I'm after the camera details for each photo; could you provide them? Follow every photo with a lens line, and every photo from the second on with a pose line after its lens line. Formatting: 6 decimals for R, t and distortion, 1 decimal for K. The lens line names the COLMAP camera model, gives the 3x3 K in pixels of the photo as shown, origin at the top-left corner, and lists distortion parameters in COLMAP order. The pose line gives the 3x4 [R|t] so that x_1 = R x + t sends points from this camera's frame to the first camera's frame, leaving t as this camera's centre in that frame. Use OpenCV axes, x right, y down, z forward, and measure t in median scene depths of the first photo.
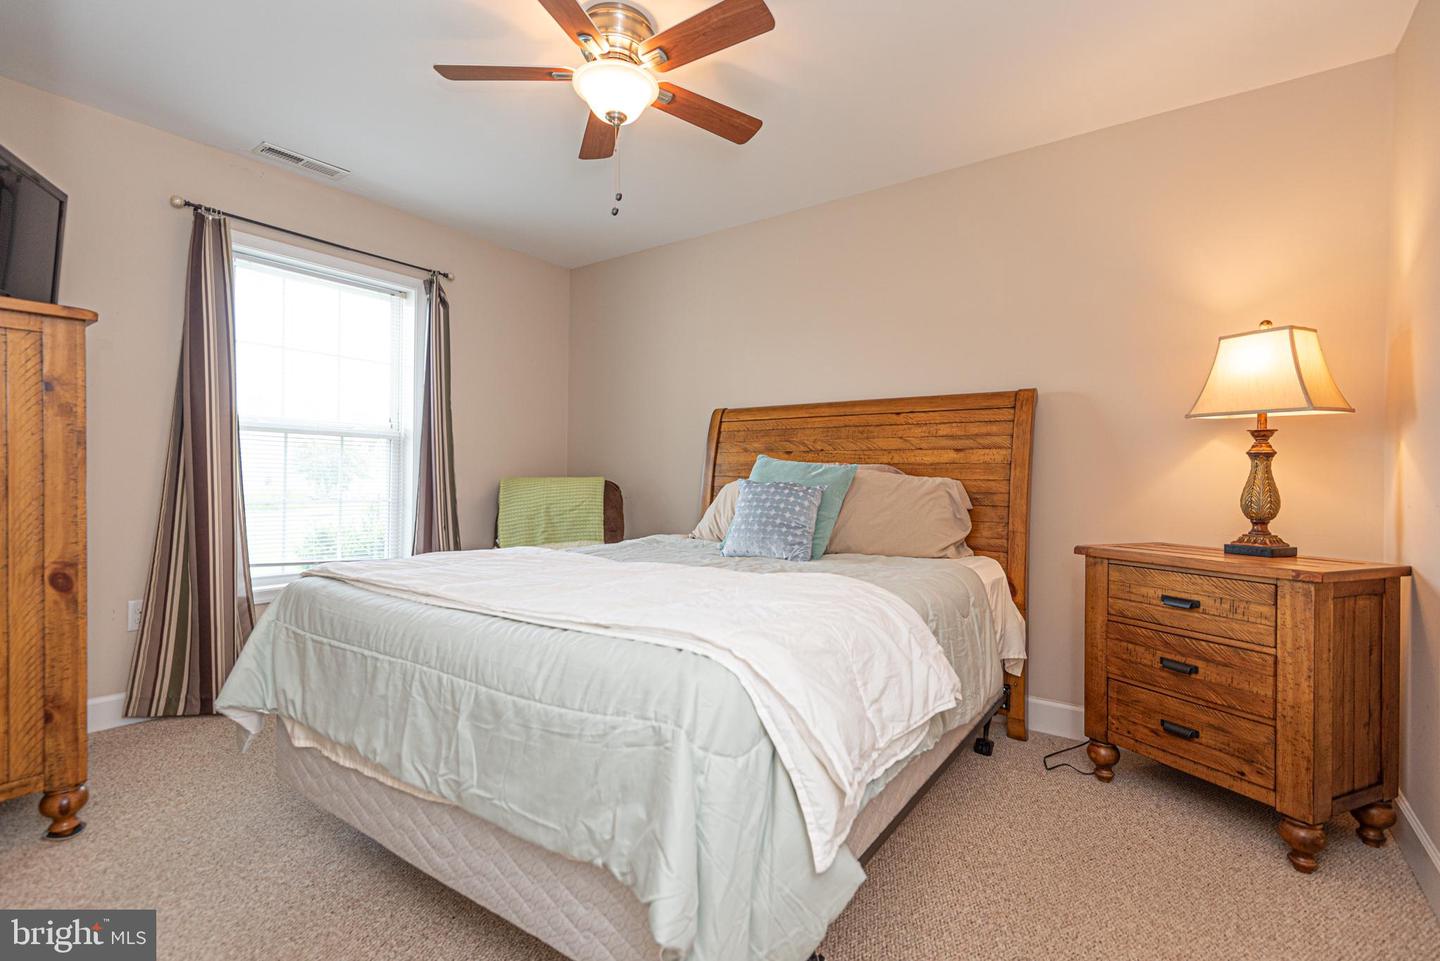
lens RADIAL K [[659.7, 0, 720.0], [0, 659.7, 480.5], [0, 0, 1]] dist [0.035995, -0.017698]
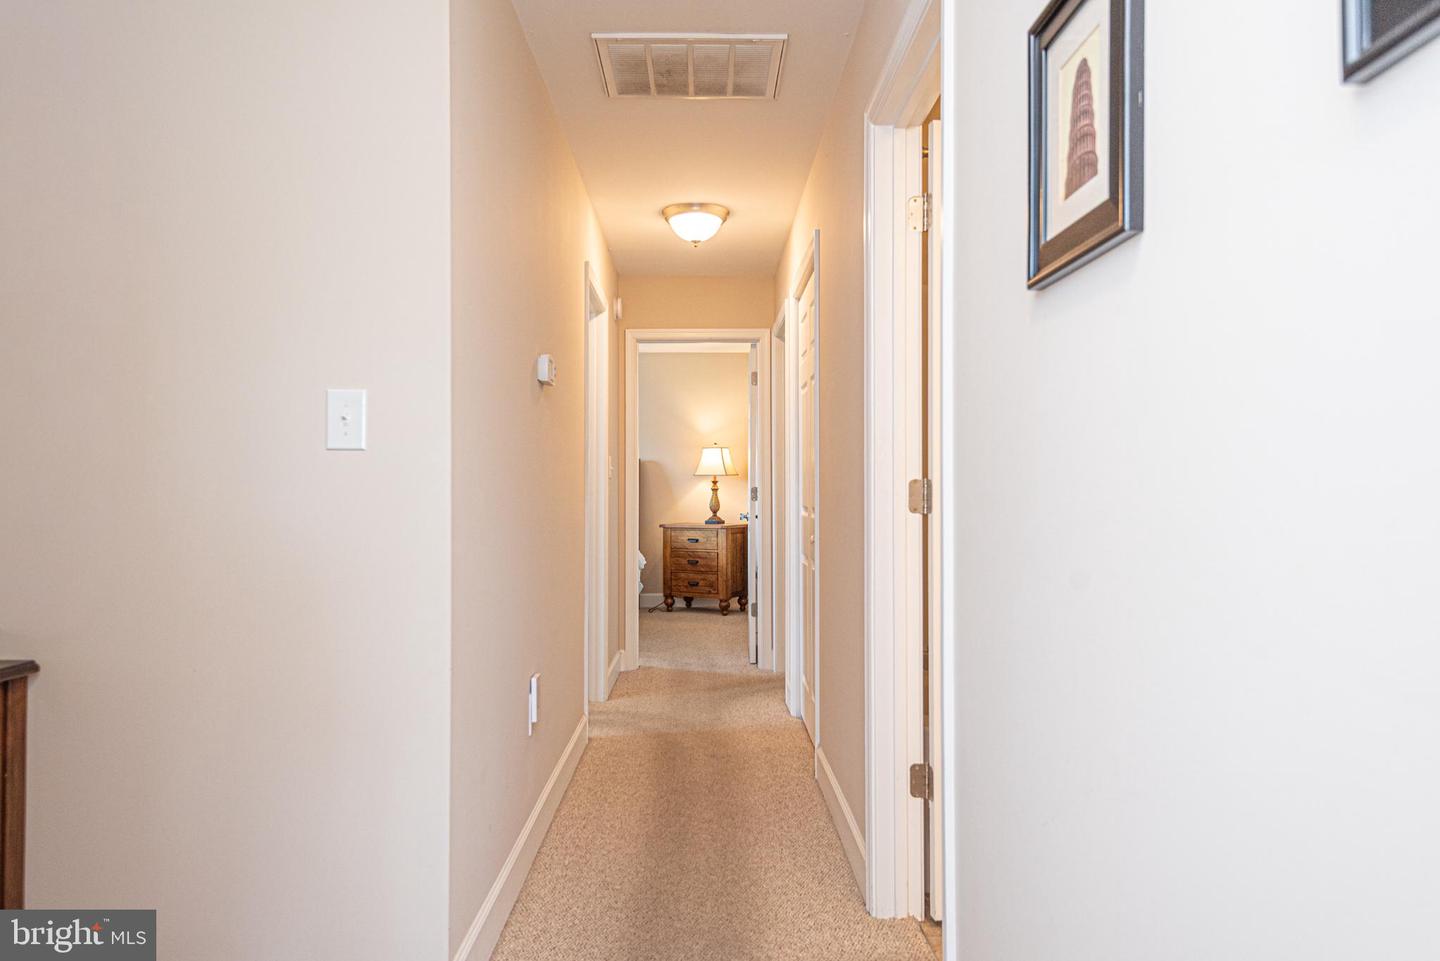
lens RADIAL K [[1004.3, 0, 720.0], [0, 1004.3, 480.5], [0, 0, 1]] dist [0.001331, 0.000366]
pose [[0.795427, -0.000533, 0.606049, -1.884863], [0.010065, 0.999873, -0.012332, -0.022937], [-0.605966, 0.015909, 0.795332, -2.574045]]
